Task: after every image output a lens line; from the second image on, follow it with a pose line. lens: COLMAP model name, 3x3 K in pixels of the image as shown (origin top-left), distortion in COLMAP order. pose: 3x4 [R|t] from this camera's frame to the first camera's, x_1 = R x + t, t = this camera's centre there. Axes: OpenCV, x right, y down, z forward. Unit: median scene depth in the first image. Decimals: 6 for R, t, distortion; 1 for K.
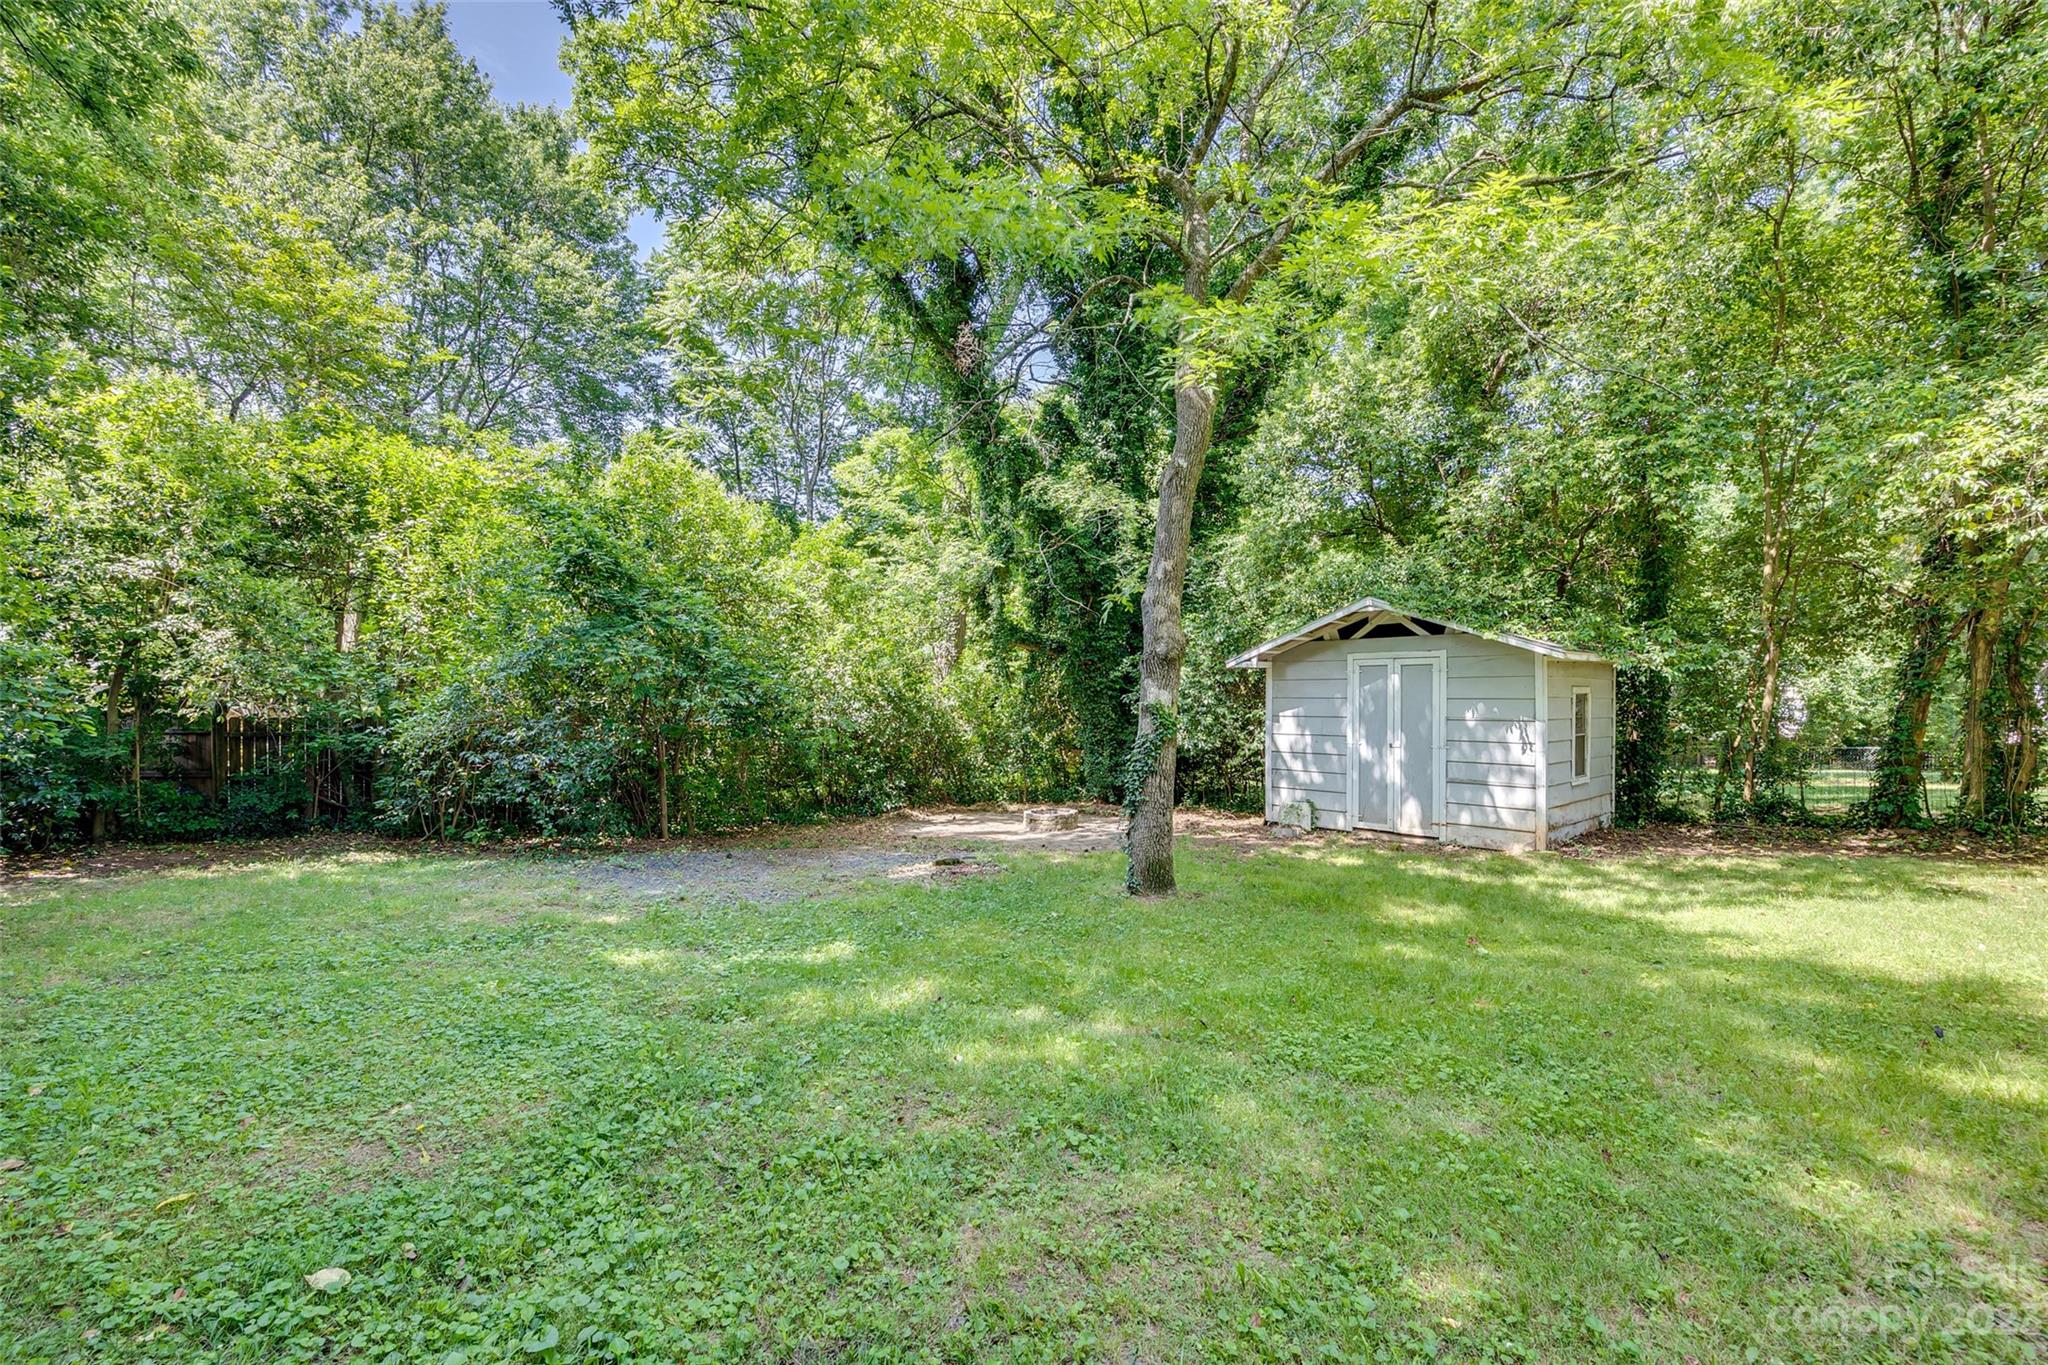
lens RADIAL K [[796.5, 0, 1025.0], [0, 796.5, 717.7], [0, 0, 1]] dist [-0.000654, -0.000129]
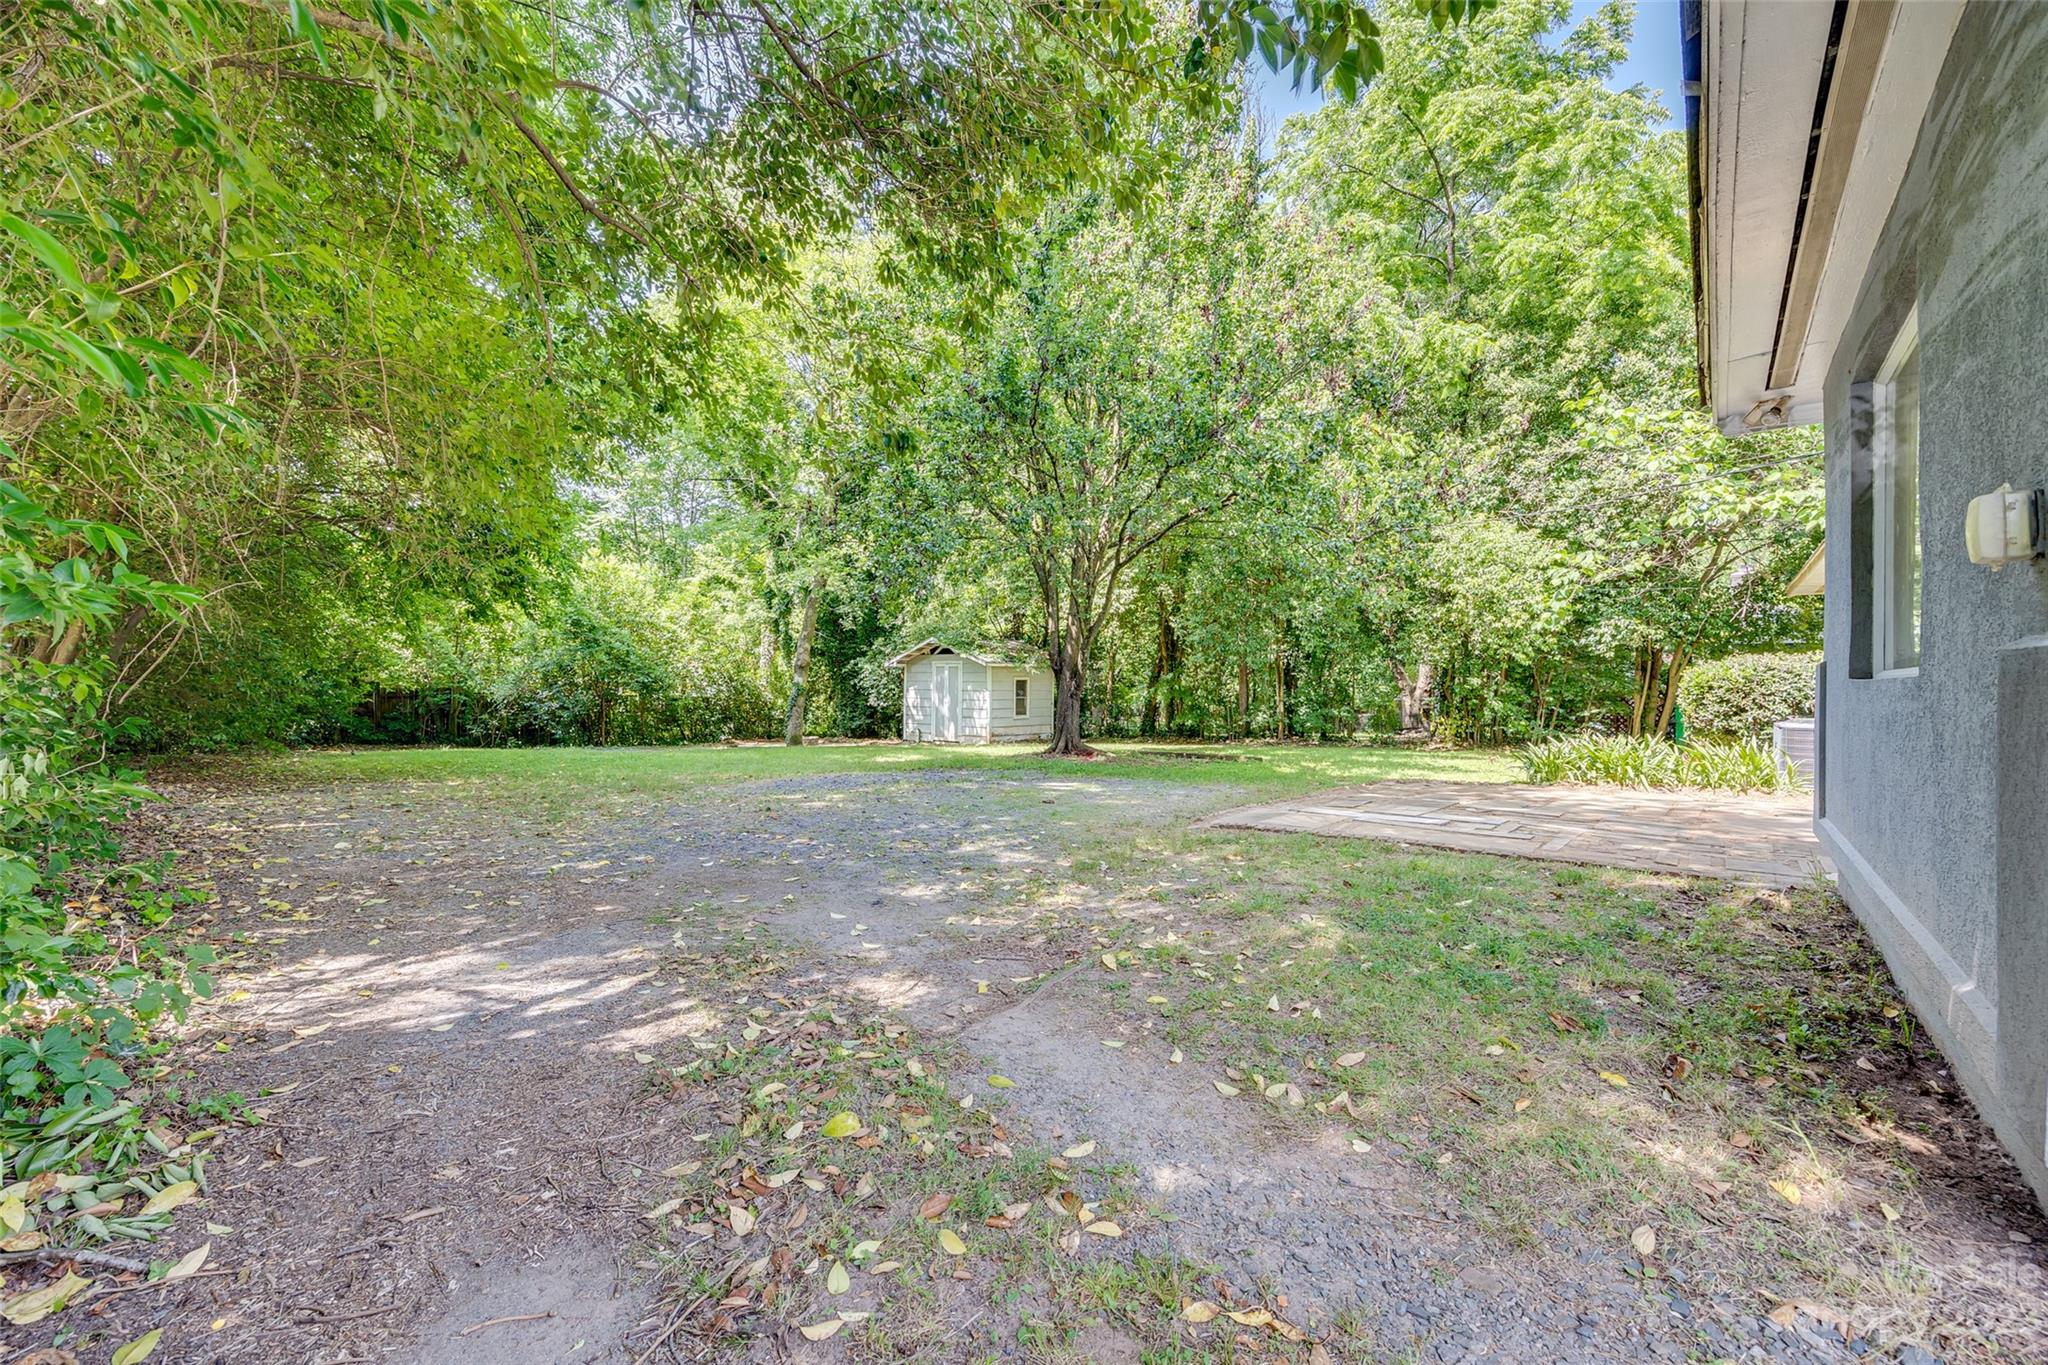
lens RADIAL K [[846.5, 0, 1021.7], [0, 846.5, 689.8], [0, 0, 1]] dist [-0.000257, 0.000065]
pose [[0.994823, 0.004400, 0.101529, 0.433449], [-0.002808, 0.999871, -0.015817, 0.037440], [-0.101585, 0.015450, 0.994707, -1.401143]]
